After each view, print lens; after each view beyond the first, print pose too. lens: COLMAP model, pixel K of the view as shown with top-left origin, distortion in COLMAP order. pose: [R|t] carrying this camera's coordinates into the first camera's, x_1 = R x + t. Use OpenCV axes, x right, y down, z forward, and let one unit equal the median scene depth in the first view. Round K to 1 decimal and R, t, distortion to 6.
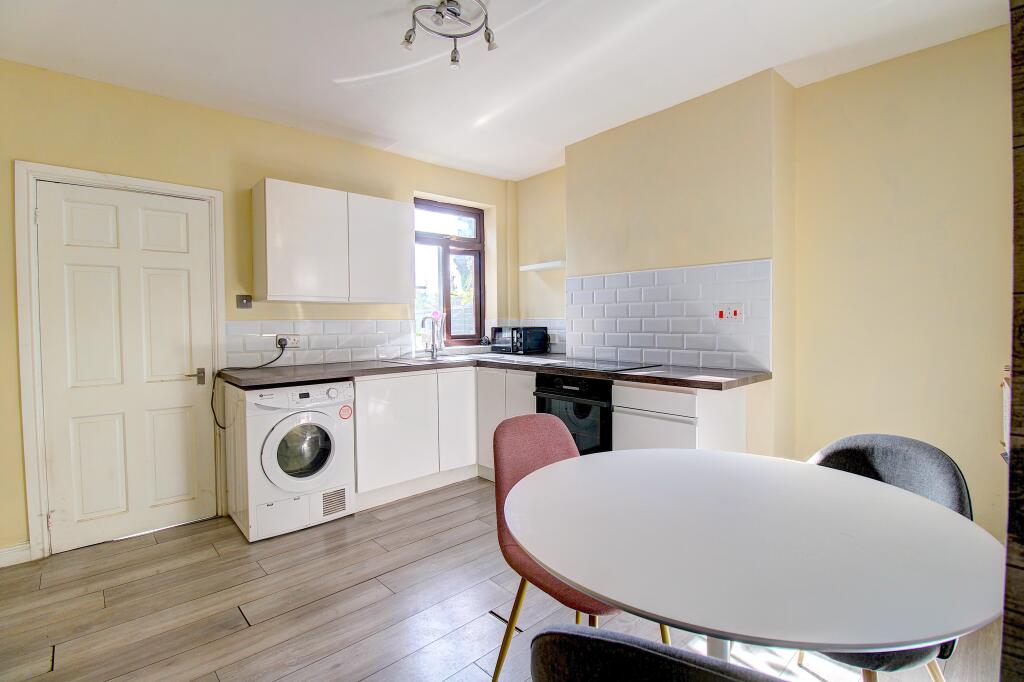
lens RADIAL K [[478.1, 0, 519.1], [0, 478.1, 326.3], [0, 0, 1]] dist [-0.003217, -0.000138]
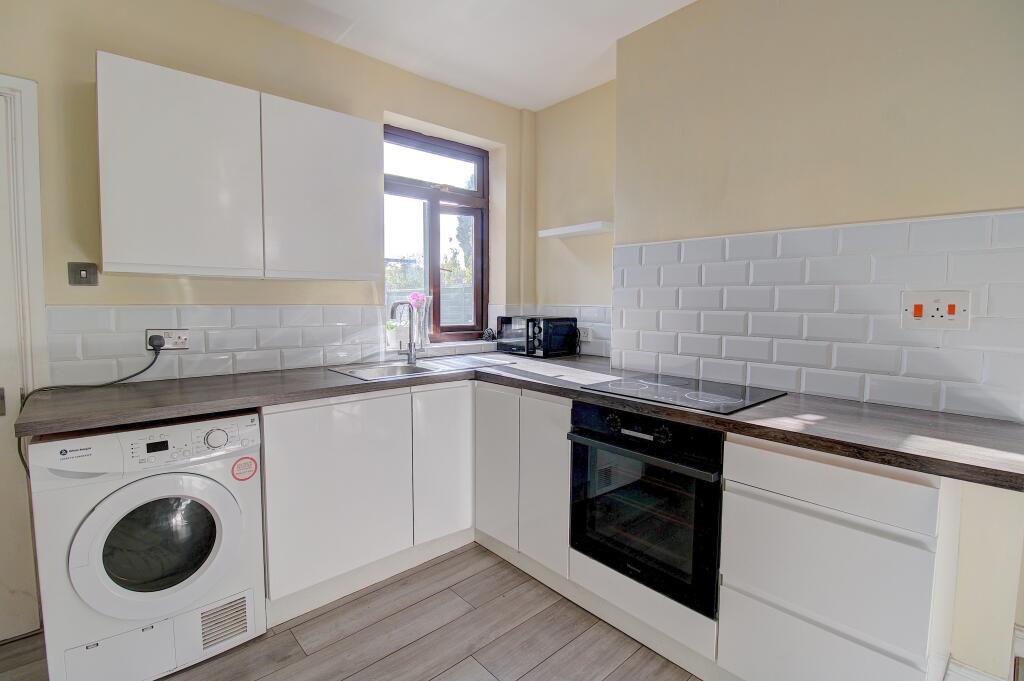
lens RADIAL K [[478.1, 0, 519.1], [0, 478.1, 325.8], [0, 0, 1]] dist [-0.003217, -0.000138]
pose [[0.999837, 0.016729, -0.006743, -0.023707], [-0.016418, 0.998903, 0.043864, -0.018129], [0.007469, -0.043747, 0.999015, 0.337664]]
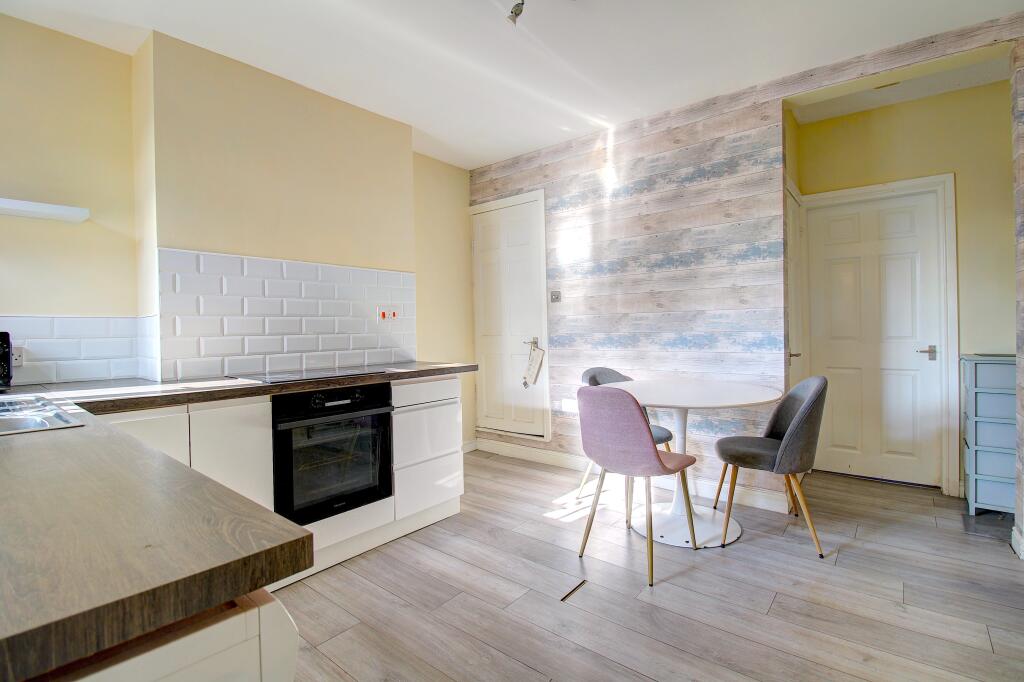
lens RADIAL K [[478.1, 0, 519.1], [0, 478.1, 326.3], [0, 0, 1]] dist [-0.003217, -0.000138]
pose [[-0.138887, 0.015035, 0.990194, -0.546076], [0.028341, 0.999536, -0.011202, 0.016878], [-0.989903, 0.026508, -0.139248, 0.634324]]
